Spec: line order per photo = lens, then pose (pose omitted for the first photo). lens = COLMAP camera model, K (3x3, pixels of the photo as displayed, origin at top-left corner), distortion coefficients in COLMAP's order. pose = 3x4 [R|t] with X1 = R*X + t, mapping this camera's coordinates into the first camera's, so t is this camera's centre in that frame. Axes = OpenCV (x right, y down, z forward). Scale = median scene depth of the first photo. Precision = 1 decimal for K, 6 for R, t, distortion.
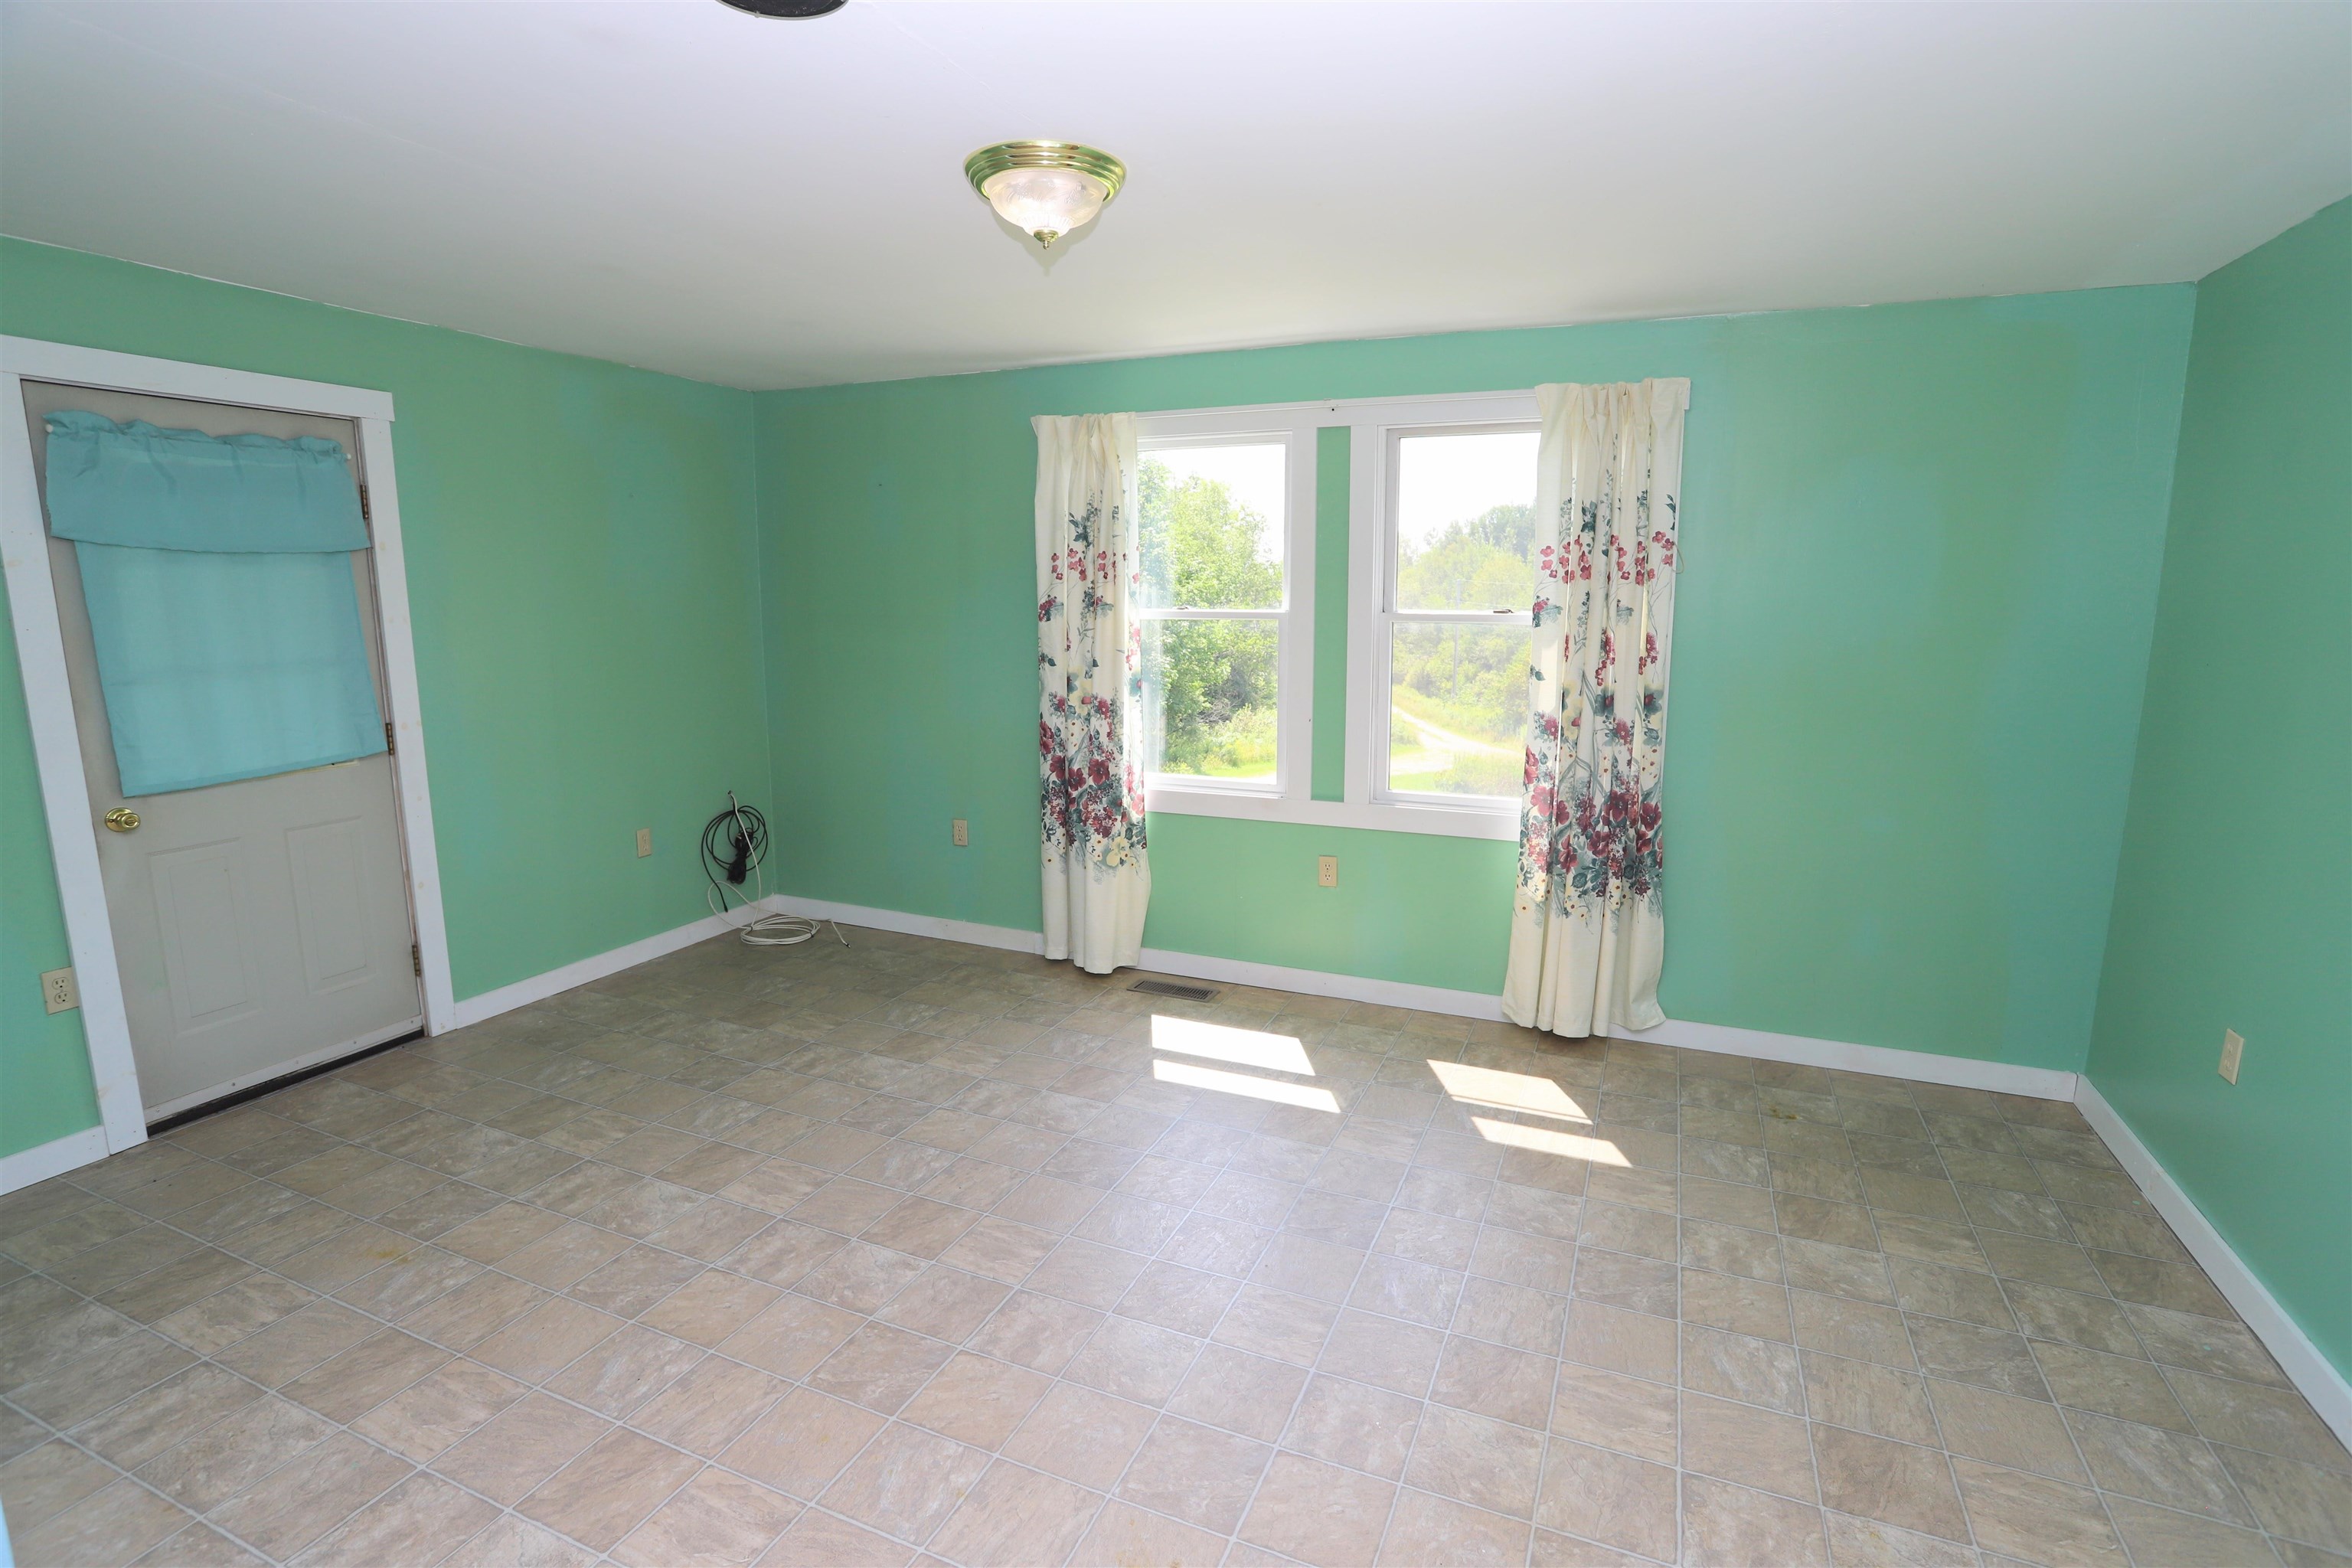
lens RADIAL K [[1147.9, 0, 1174.8], [0, 1147.9, 794.4], [0, 0, 1]] dist [-0.035520, 0.013488]
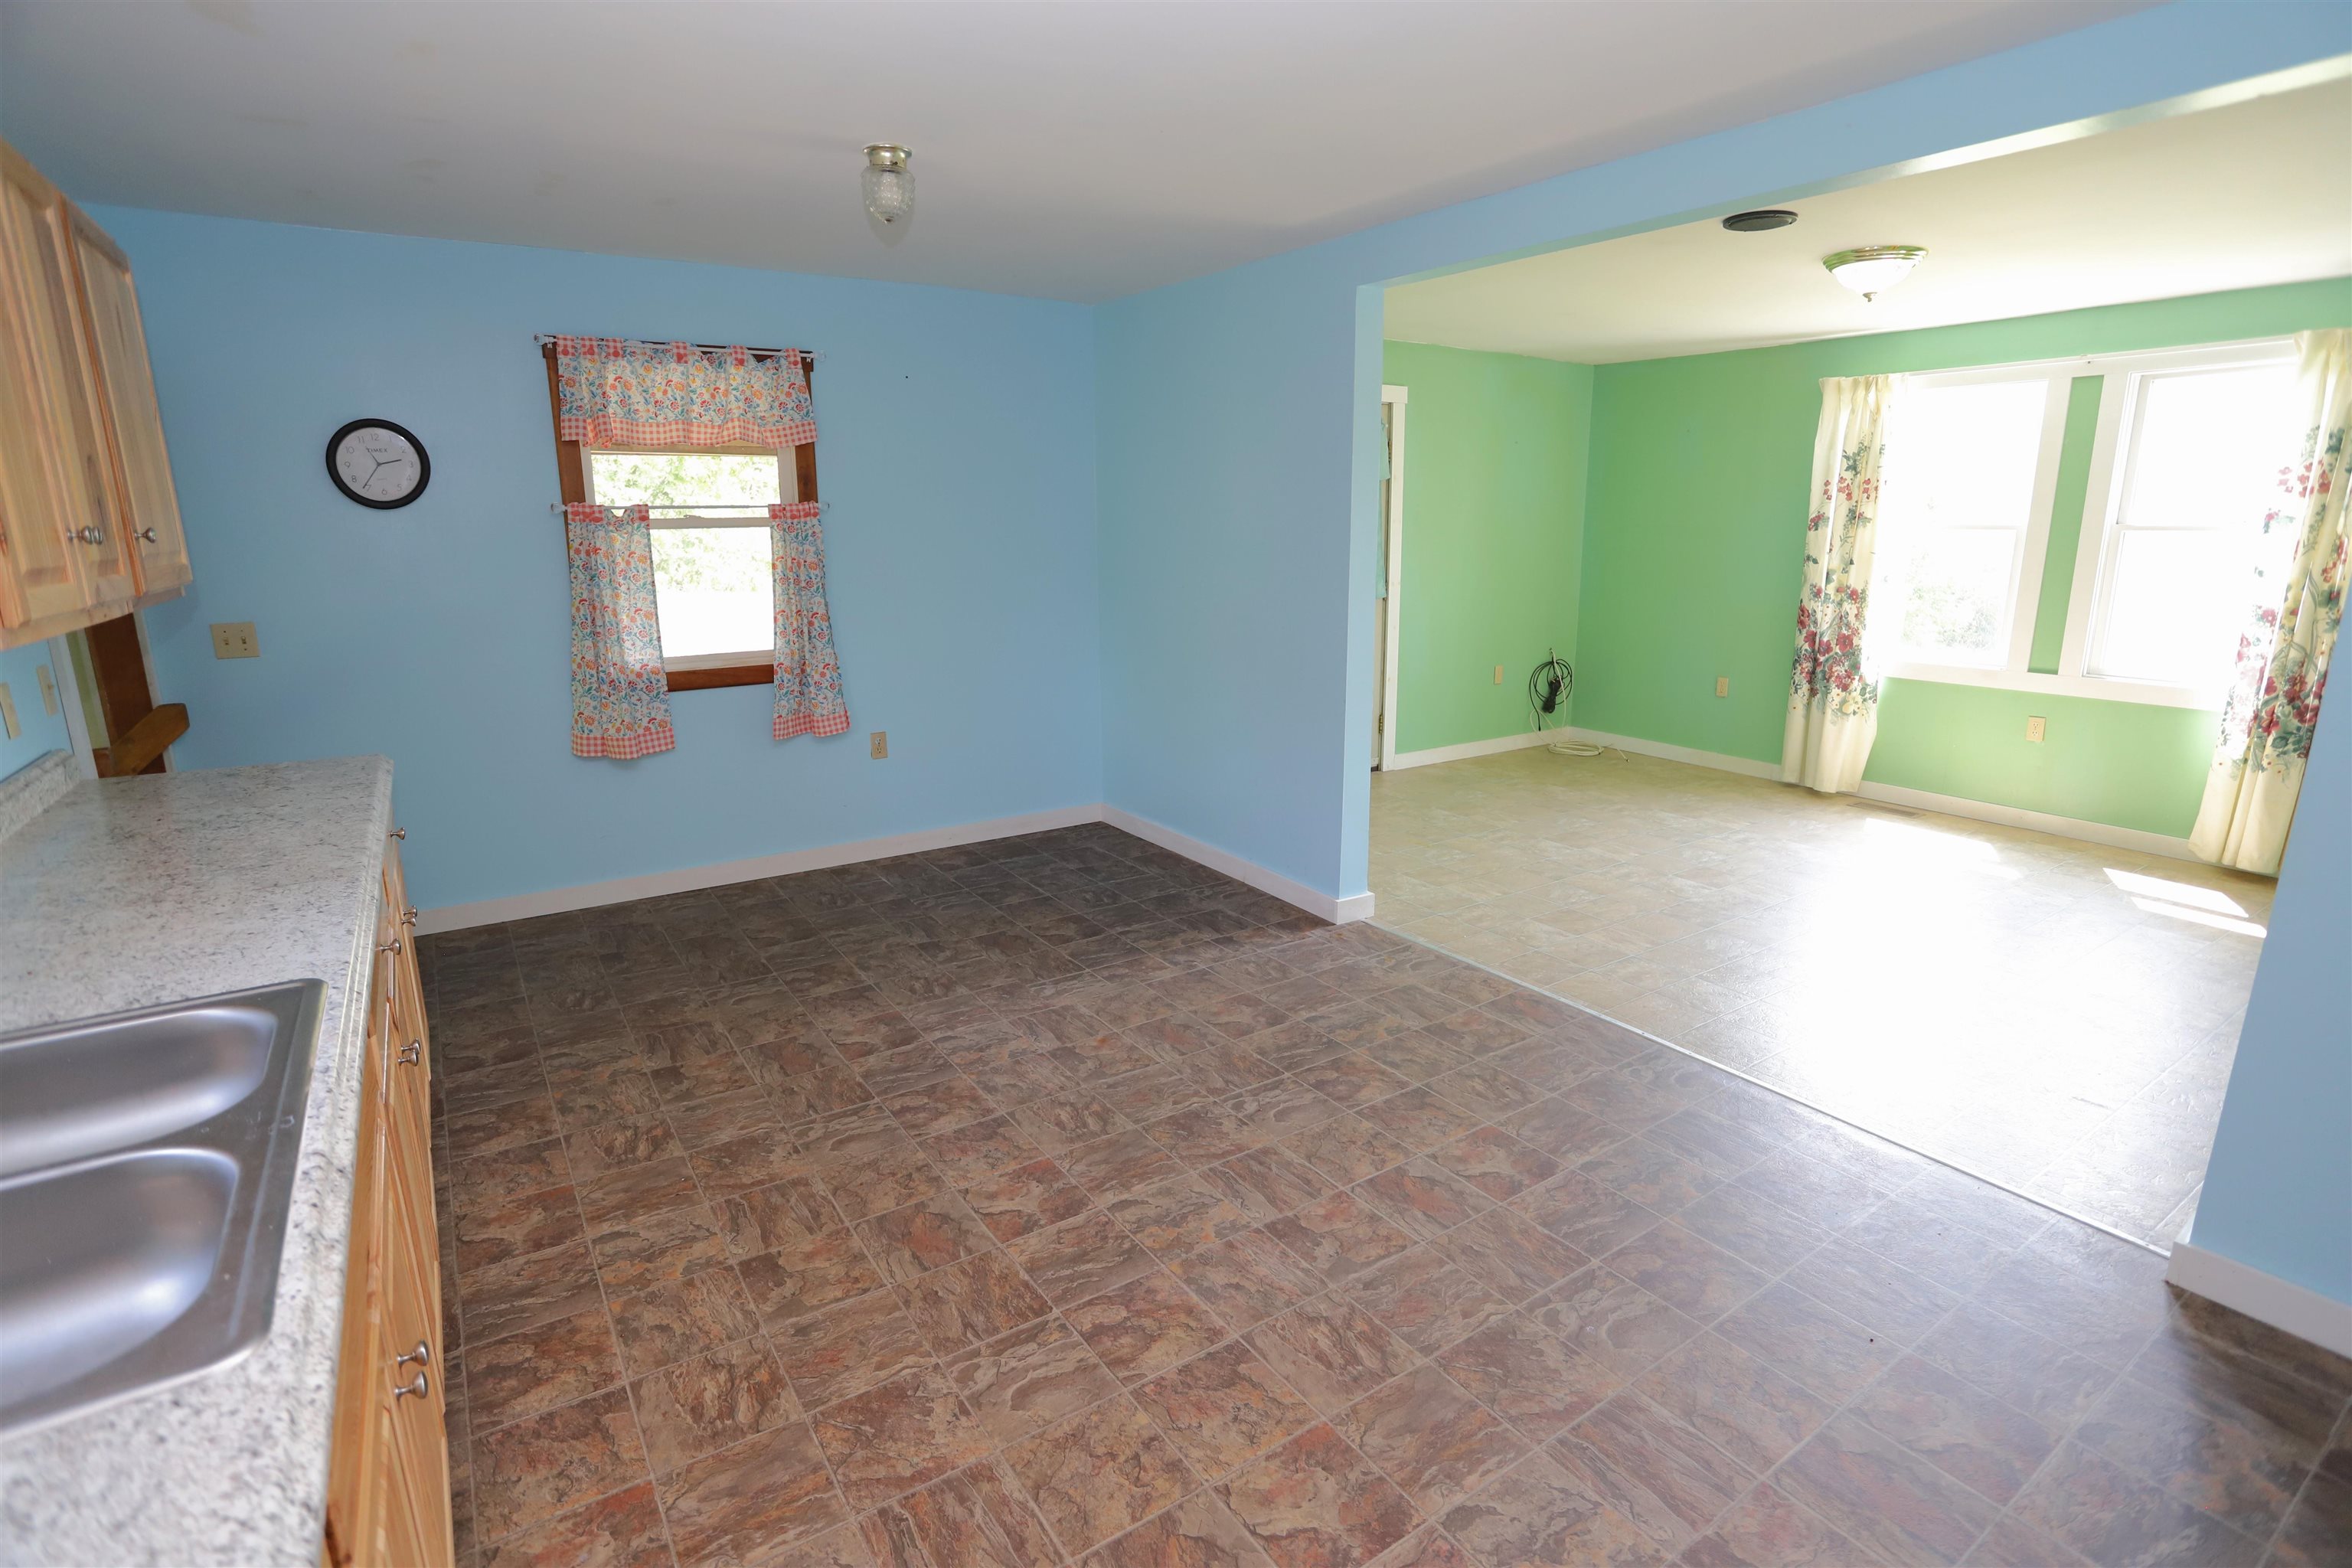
lens RADIAL K [[1147.9, 0, 1191.0], [0, 1147.9, 784.5], [0, 0, 1]] dist [-0.035520, 0.013488]
pose [[0.848357, 0.114769, -0.516834, -0.008584], [-0.088720, 0.993234, 0.074930, 0.114154], [0.521937, -0.017713, 0.852800, -0.547377]]
